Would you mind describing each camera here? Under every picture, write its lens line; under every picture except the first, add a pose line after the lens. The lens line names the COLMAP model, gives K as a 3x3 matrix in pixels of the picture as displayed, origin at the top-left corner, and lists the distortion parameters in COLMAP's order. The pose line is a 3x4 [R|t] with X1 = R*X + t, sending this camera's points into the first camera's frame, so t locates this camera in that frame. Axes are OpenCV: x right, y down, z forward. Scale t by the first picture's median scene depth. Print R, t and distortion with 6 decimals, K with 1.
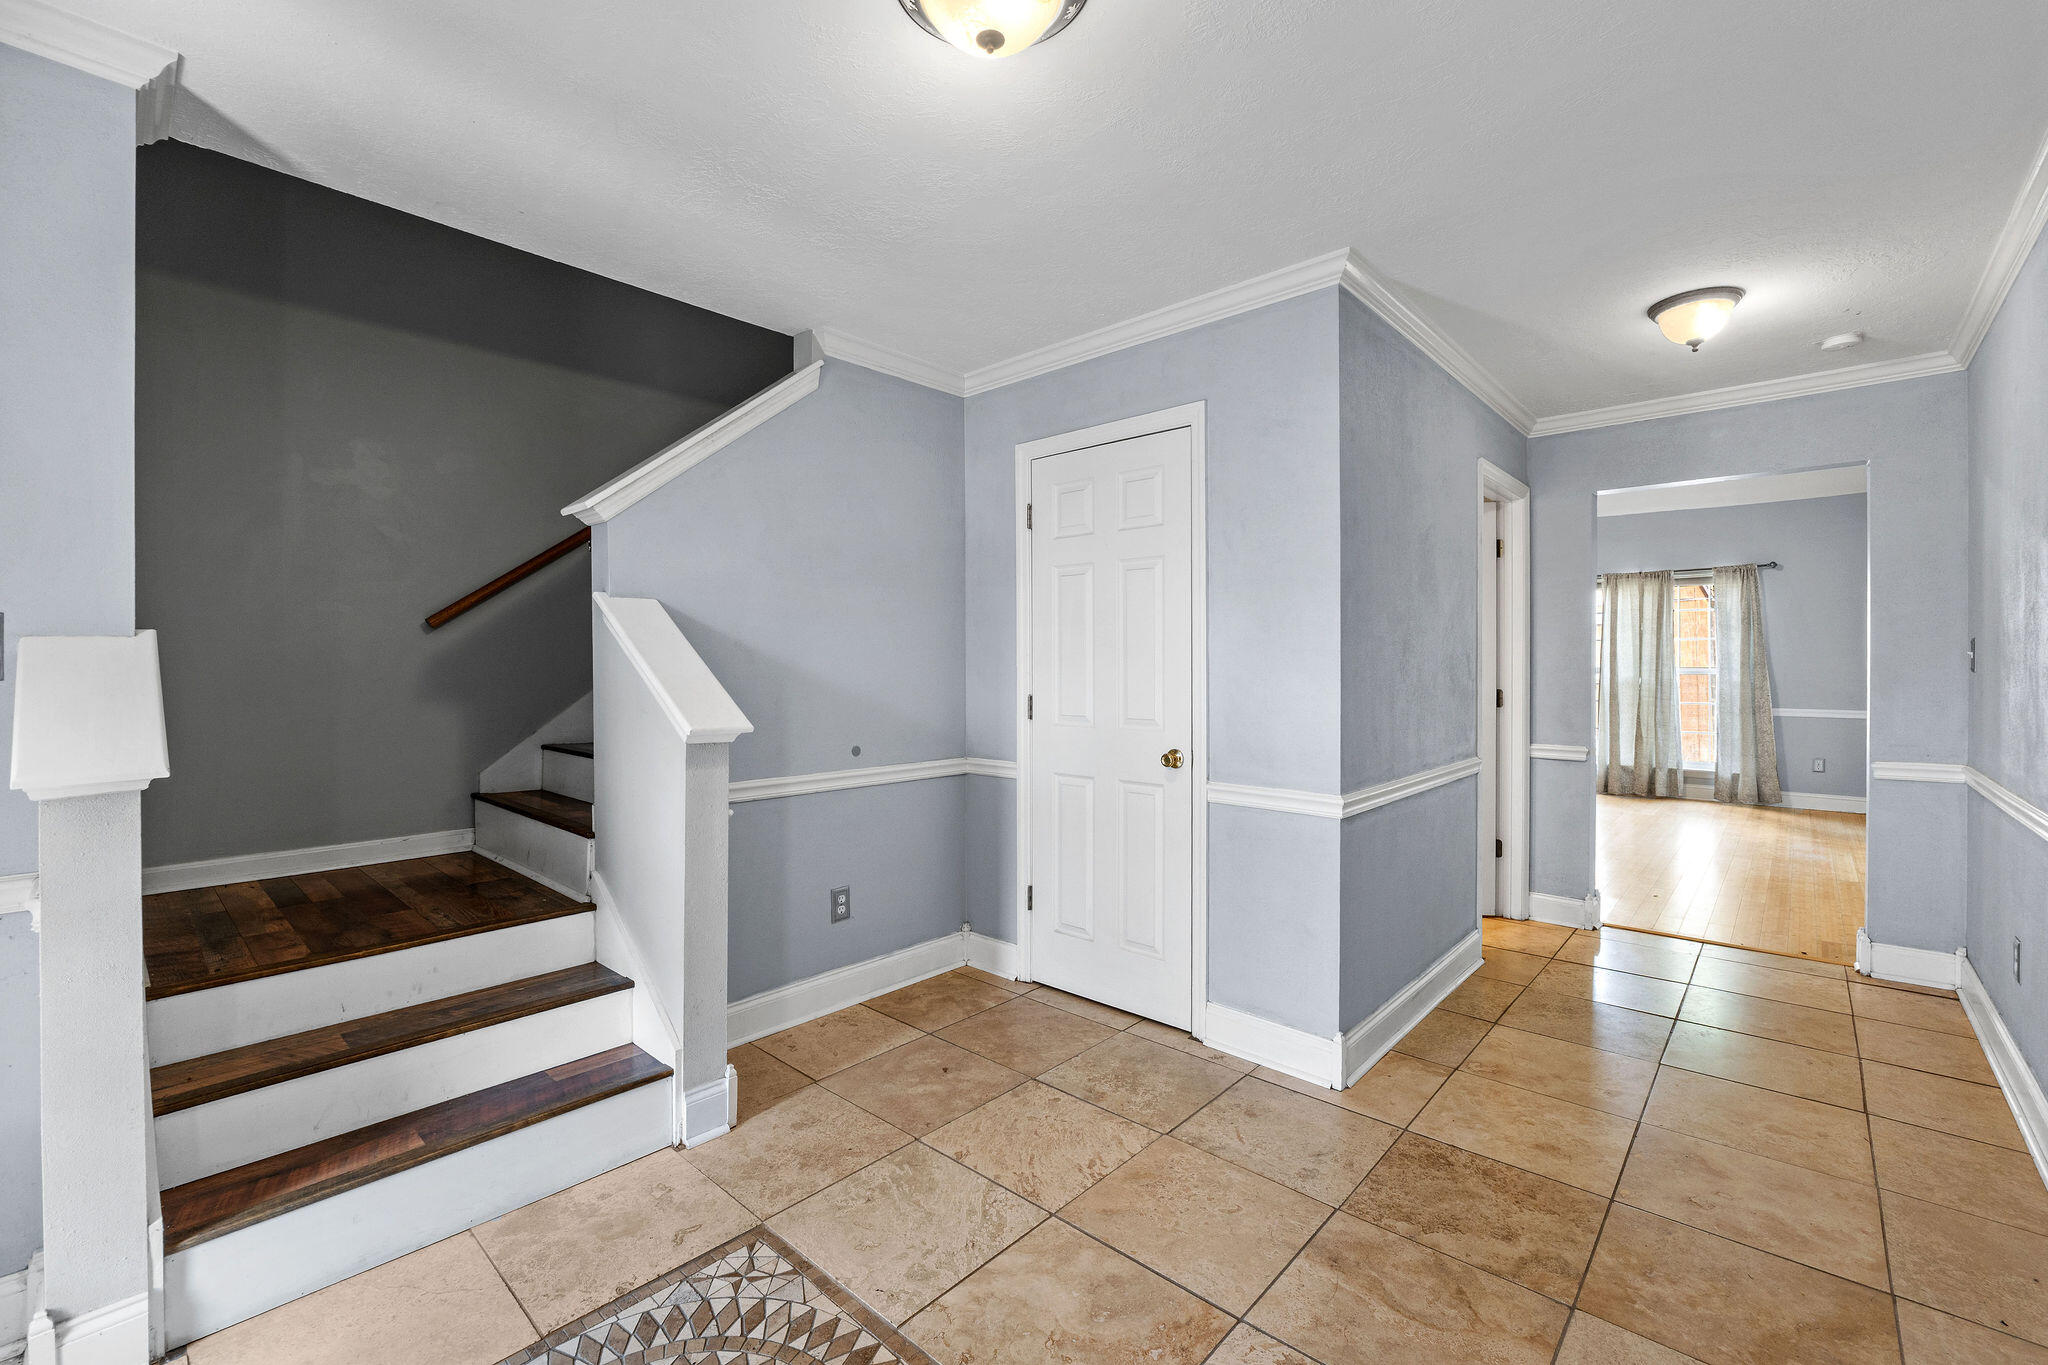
lens RADIAL K [[856.2, 0, 1022.9], [0, 856.2, 668.5], [0, 0, 1]] dist [-0.007044, -0.000226]
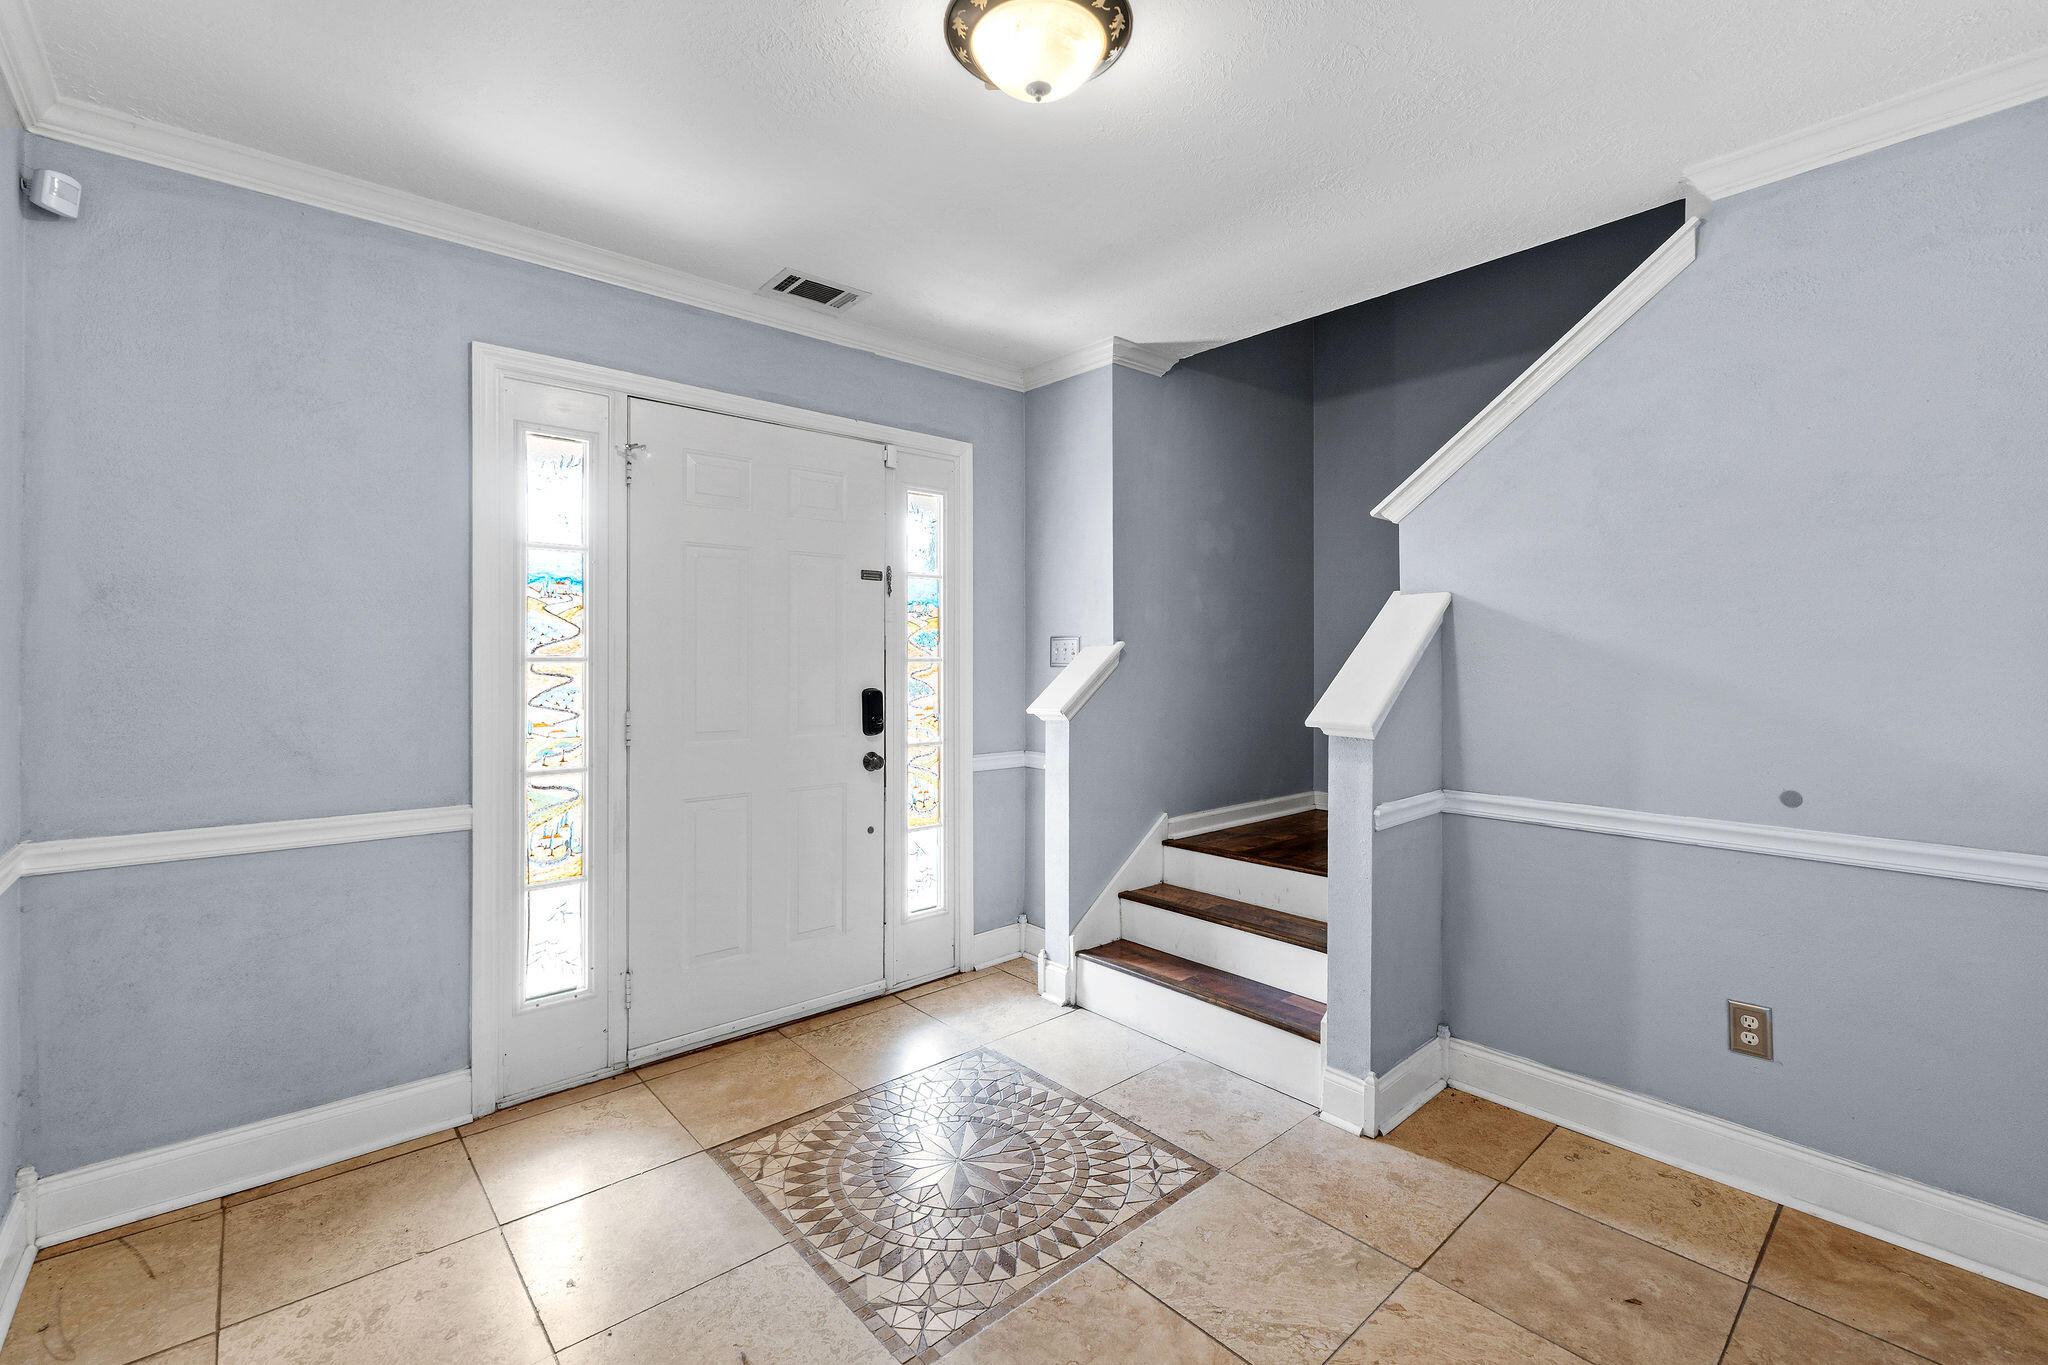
lens RADIAL K [[875.0, 0, 1001.1], [0, 875.0, 665.3], [0, 0, 1]] dist [-0.004300, 0.000022]
pose [[-0.119385, 0.006760, -0.992825, 0.737261], [-0.004461, 0.999963, 0.007345, -0.003756], [0.992838, 0.005306, -0.119351, 0.749208]]
